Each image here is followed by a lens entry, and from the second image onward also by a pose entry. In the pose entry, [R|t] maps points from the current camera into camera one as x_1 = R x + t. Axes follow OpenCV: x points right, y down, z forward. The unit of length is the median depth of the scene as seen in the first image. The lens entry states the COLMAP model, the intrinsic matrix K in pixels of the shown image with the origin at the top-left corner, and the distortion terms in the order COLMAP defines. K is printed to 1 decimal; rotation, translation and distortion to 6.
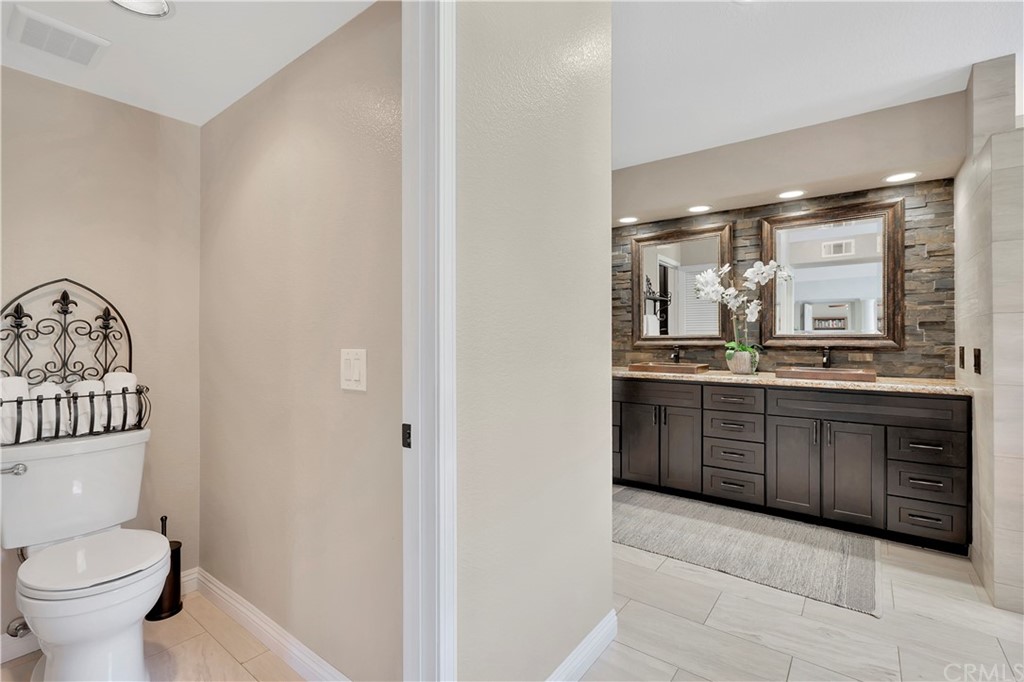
lens RADIAL K [[468.4, 0, 512.1], [0, 468.4, 341.8], [0, 0, 1]] dist [-0.004554, 0.002151]
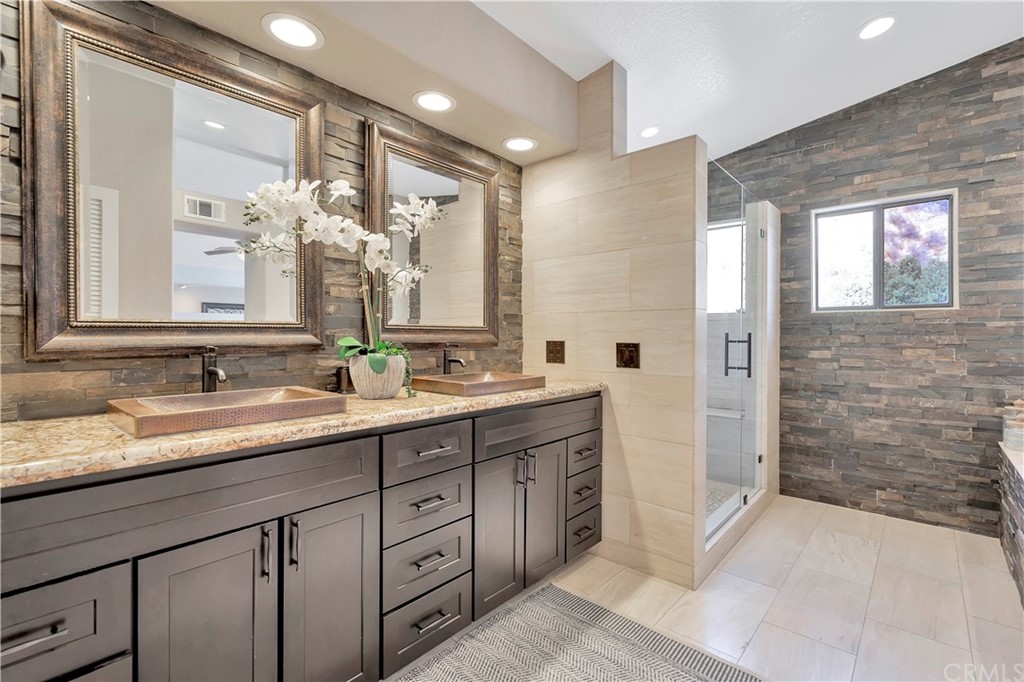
lens RADIAL K [[468.4, 0, 511.5], [0, 468.4, 333.9], [0, 0, 1]] dist [-0.004554, 0.002151]
pose [[0.072126, -0.001137, 0.997395, -0.028136], [-0.003777, 0.999992, 0.001413, -0.005176], [-0.997388, -0.003869, 0.072121, 0.899079]]
